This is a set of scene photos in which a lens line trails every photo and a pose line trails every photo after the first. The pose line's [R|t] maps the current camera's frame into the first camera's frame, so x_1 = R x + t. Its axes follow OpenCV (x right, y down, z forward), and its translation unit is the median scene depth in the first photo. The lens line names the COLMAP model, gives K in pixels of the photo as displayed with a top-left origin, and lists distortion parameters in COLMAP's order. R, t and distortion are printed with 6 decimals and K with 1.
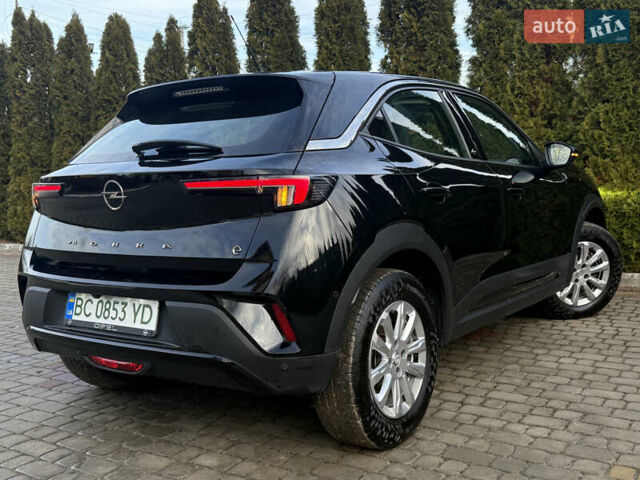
lens RADIAL K [[698.3, 0, 319.2], [0, 698.3, 237.4], [0, 0, 1]] dist [0.193052, -0.440071]
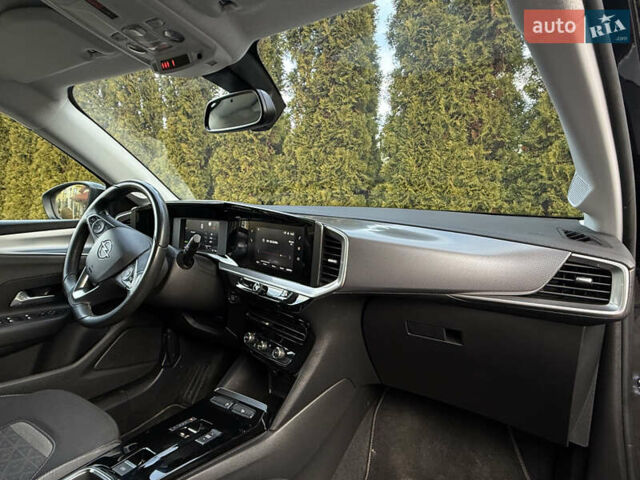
lens RADIAL K [[385.1, 0, 318.4], [0, 385.1, 240.4], [0, 0, 1]] dist [-0.001190, -0.001431]
pose [[0.997789, 0.035108, 0.056424, 0.124452], [-0.036623, 0.998989, 0.026054, -0.076714], [-0.055452, -0.028063, 0.998067, 0.631943]]
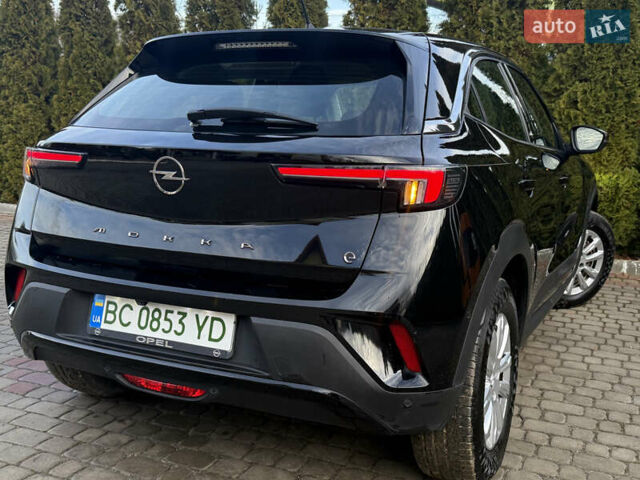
lens RADIAL K [[700.2, 0, 316.3], [0, 700.2, 242.6], [0, 0, 1]] dist [0.180286, -0.399207]
pose [[0.985009, 0.030869, 0.169721, -0.114968], [-0.042755, 0.996848, 0.066830, -0.019844], [-0.167123, -0.073085, 0.983224, 0.087611]]
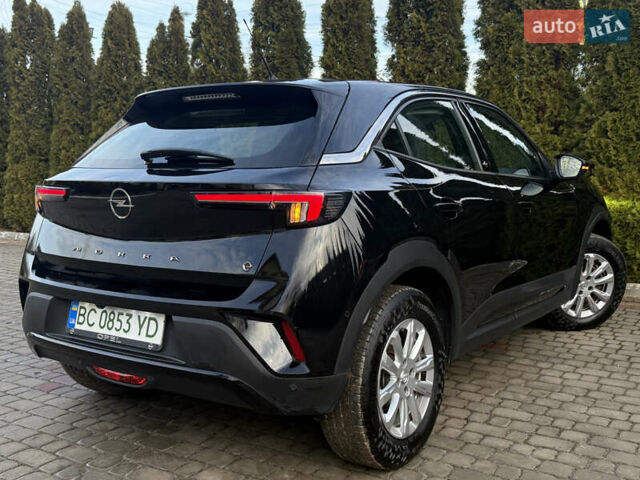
lens RADIAL K [[698.4, 0, 322.6], [0, 698.4, 240.1], [0, 0, 1]] dist [0.190852, -0.434736]
pose [[0.999539, 0.027938, 0.011875, -0.009921], [-0.028135, 0.999463, 0.016795, -0.014855], [-0.011400, -0.017122, 0.999788, 0.009128]]
